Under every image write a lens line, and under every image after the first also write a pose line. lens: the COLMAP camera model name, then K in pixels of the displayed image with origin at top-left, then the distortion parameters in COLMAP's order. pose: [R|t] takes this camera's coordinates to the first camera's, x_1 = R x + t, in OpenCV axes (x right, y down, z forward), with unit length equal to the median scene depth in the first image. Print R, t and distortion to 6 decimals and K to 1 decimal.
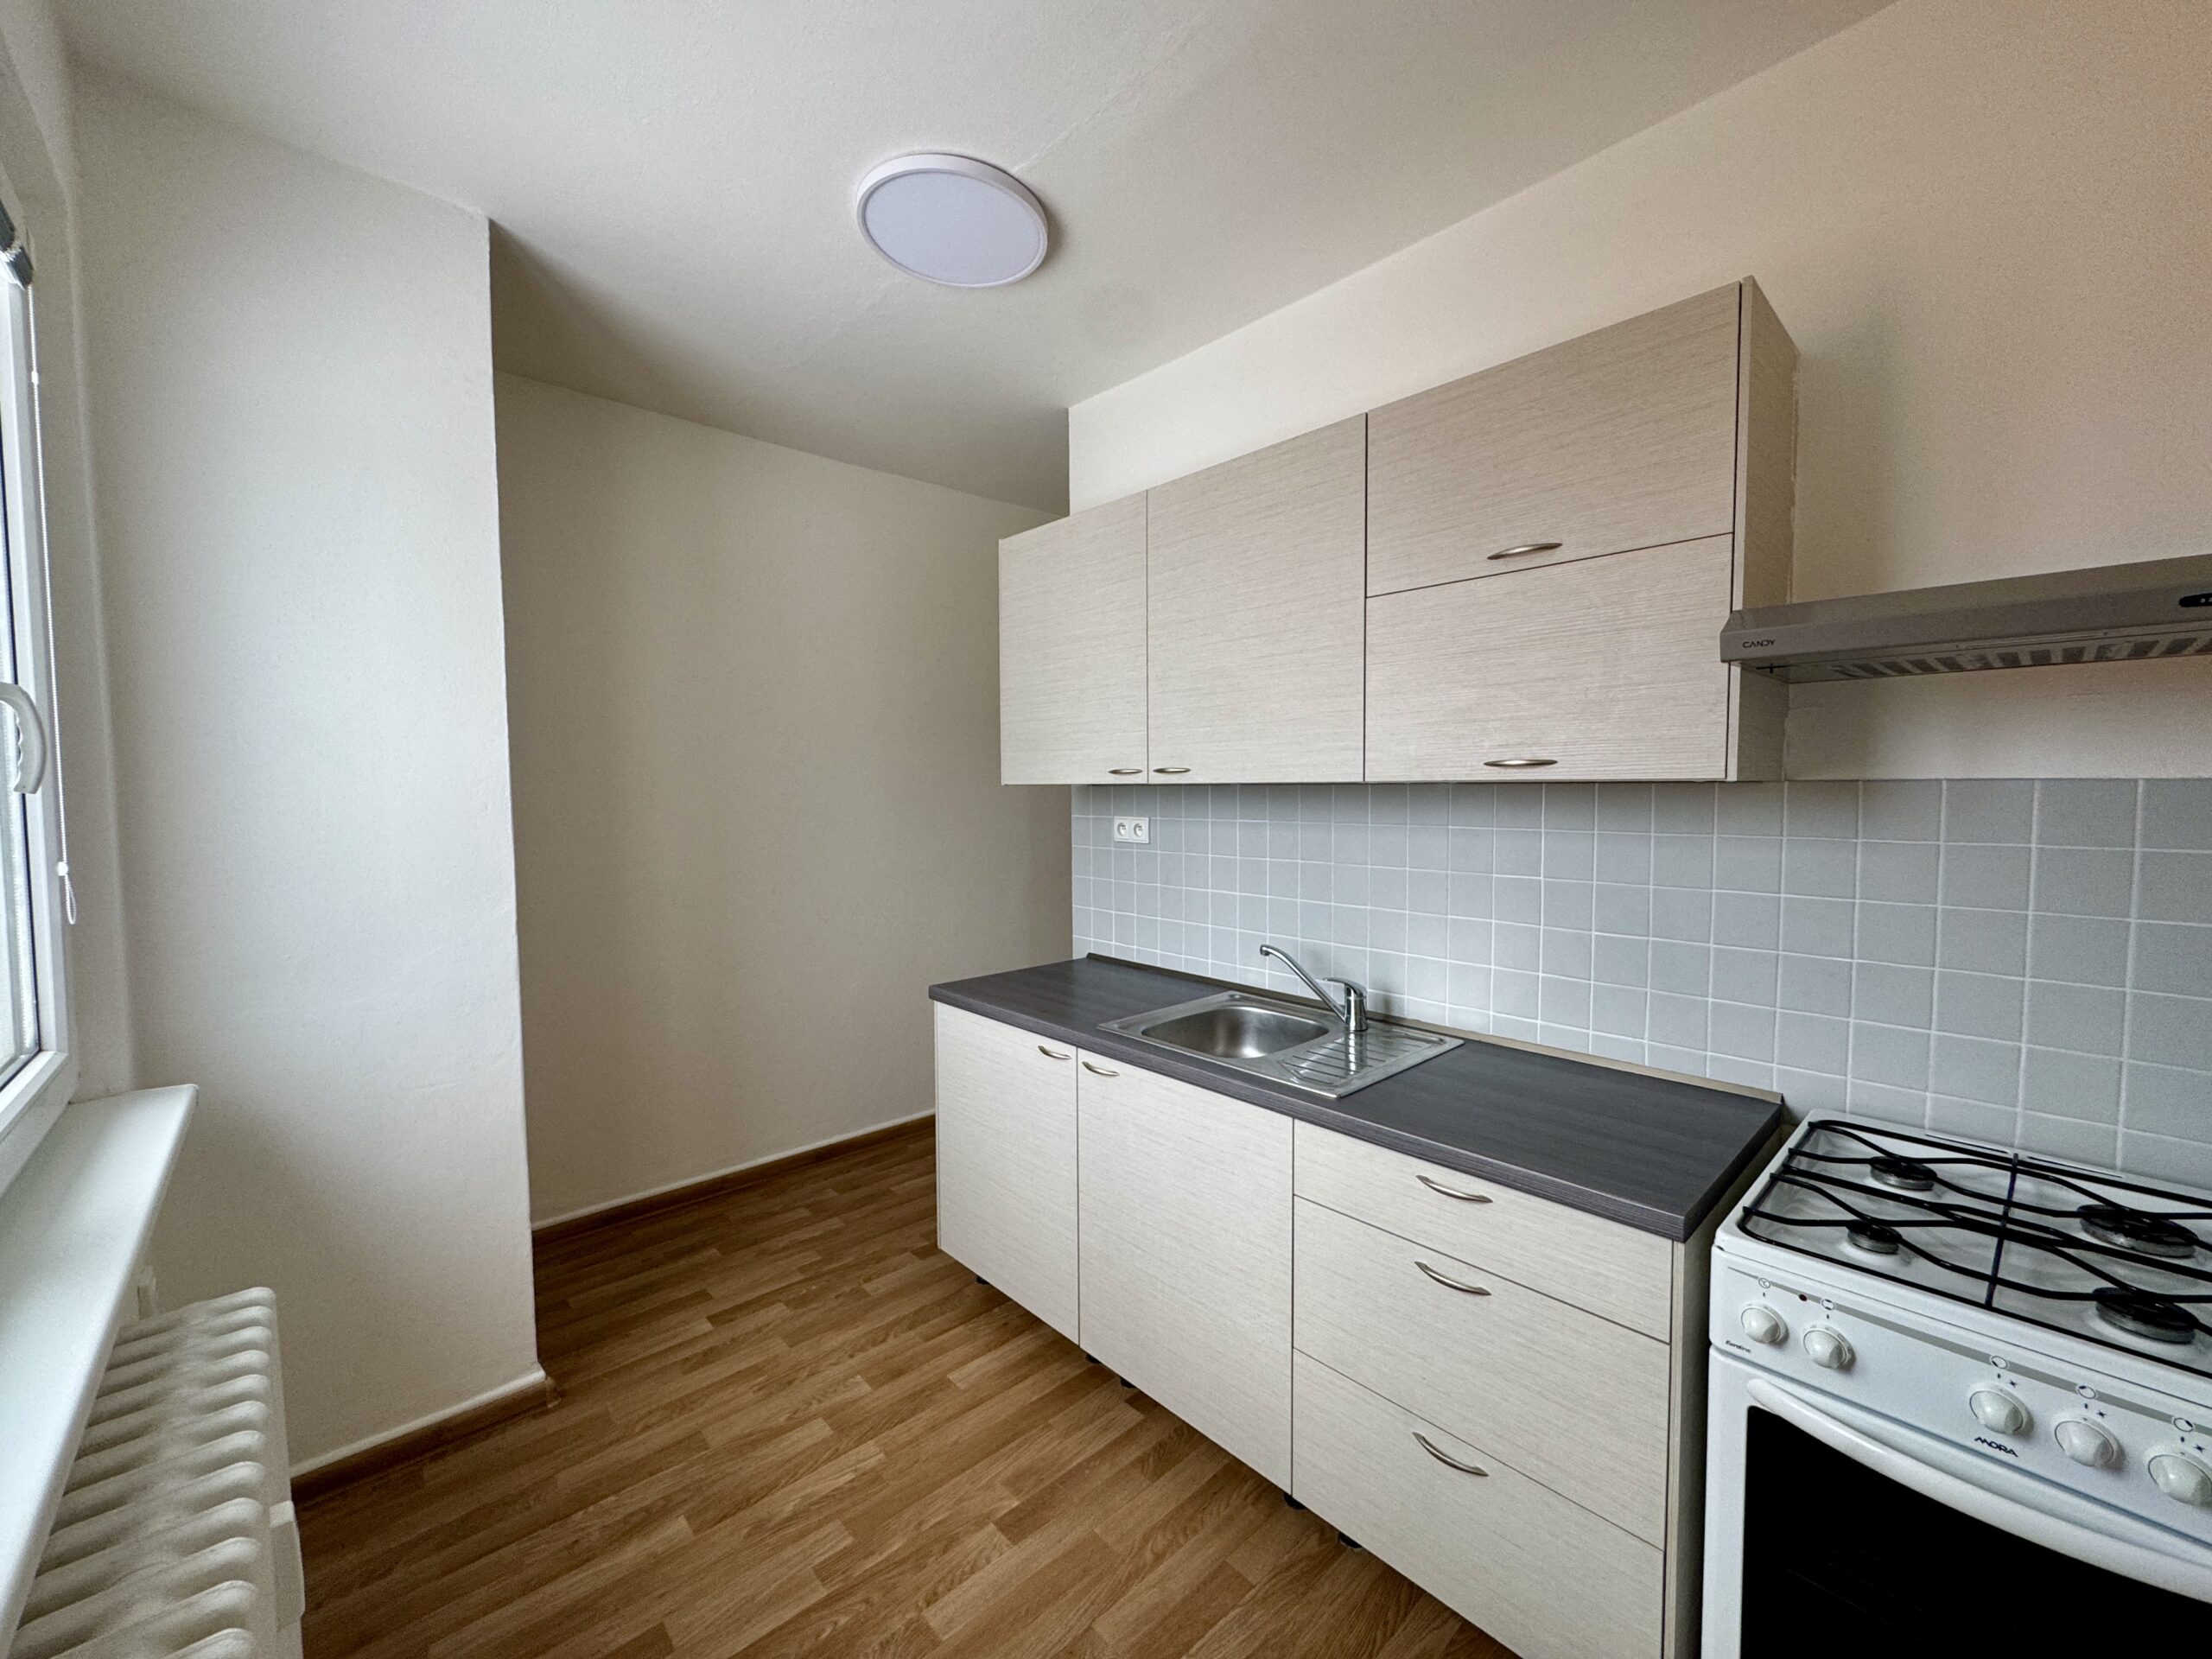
lens RADIAL K [[888.2, 0, 1121.4], [0, 888.2, 822.6], [0, 0, 1]] dist [-0.004272, 0.000395]
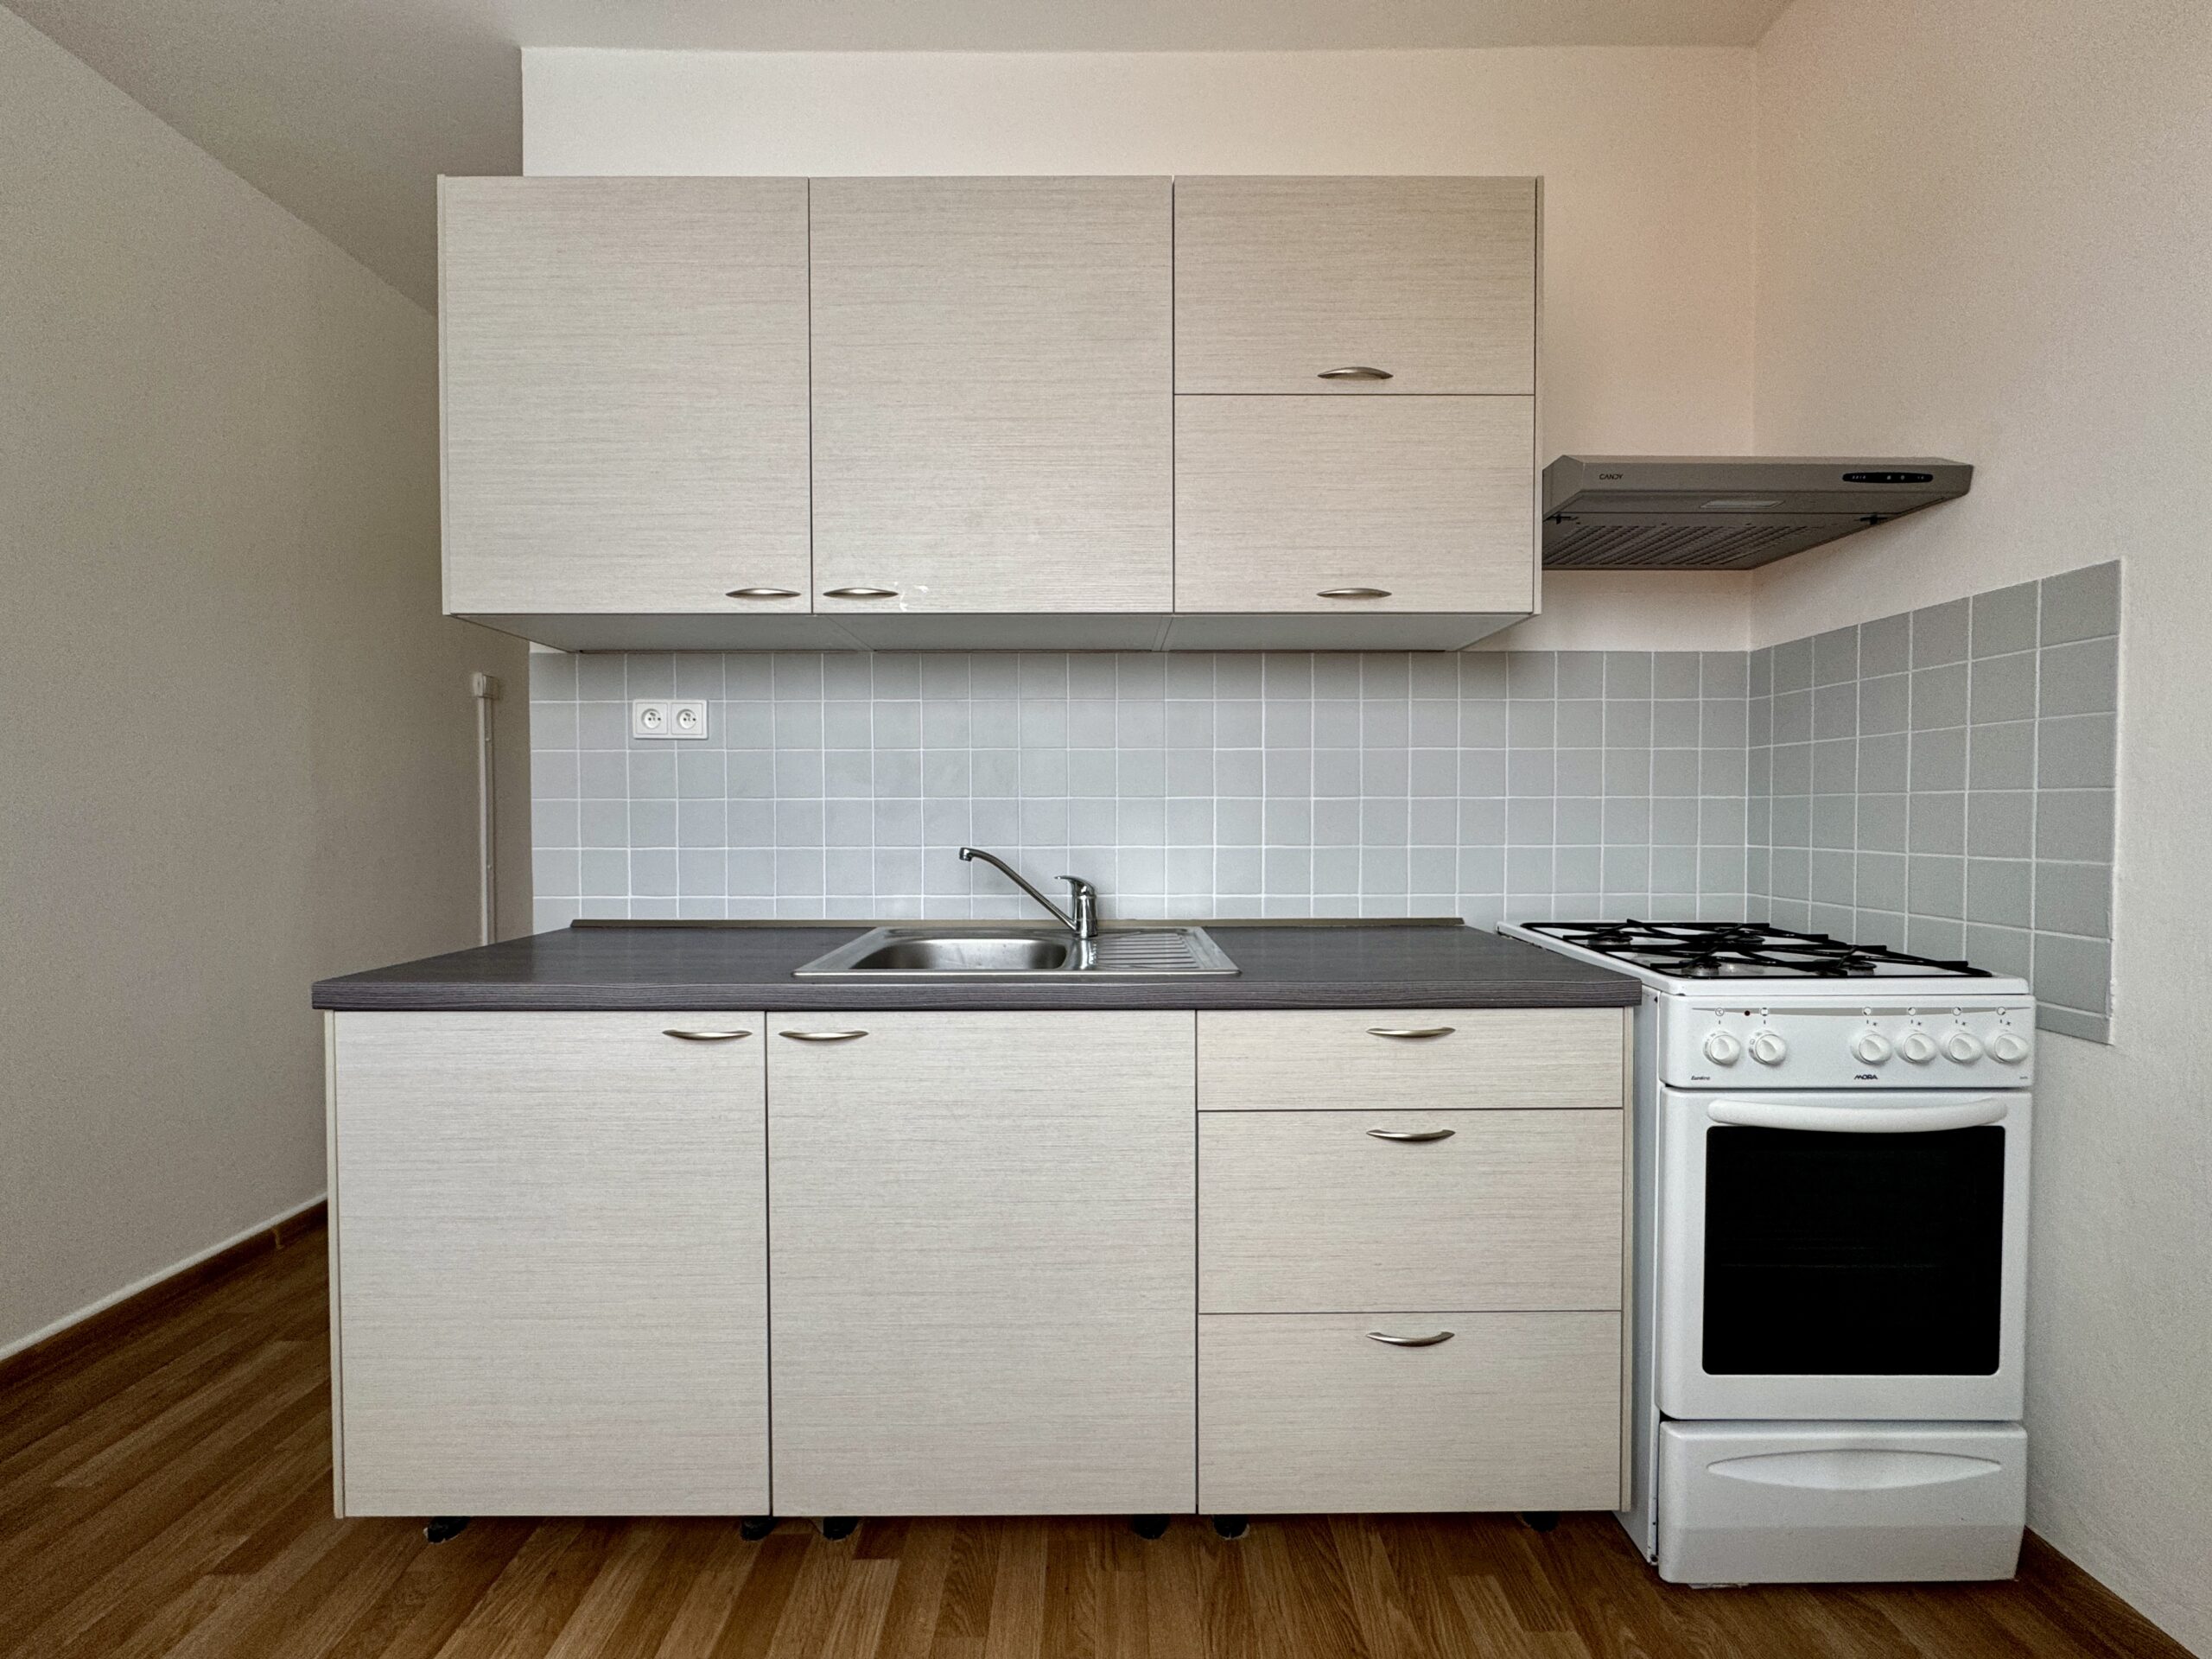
lens RADIAL K [[888.2, 0, 1096.1], [0, 888.2, 828.1], [0, 0, 1]] dist [-0.004272, 0.000395]
pose [[0.679919, -0.007470, 0.733249, -0.394896], [0.032341, 0.999281, -0.019809, 0.172656], [-0.732574, 0.037183, 0.679671, 0.493007]]
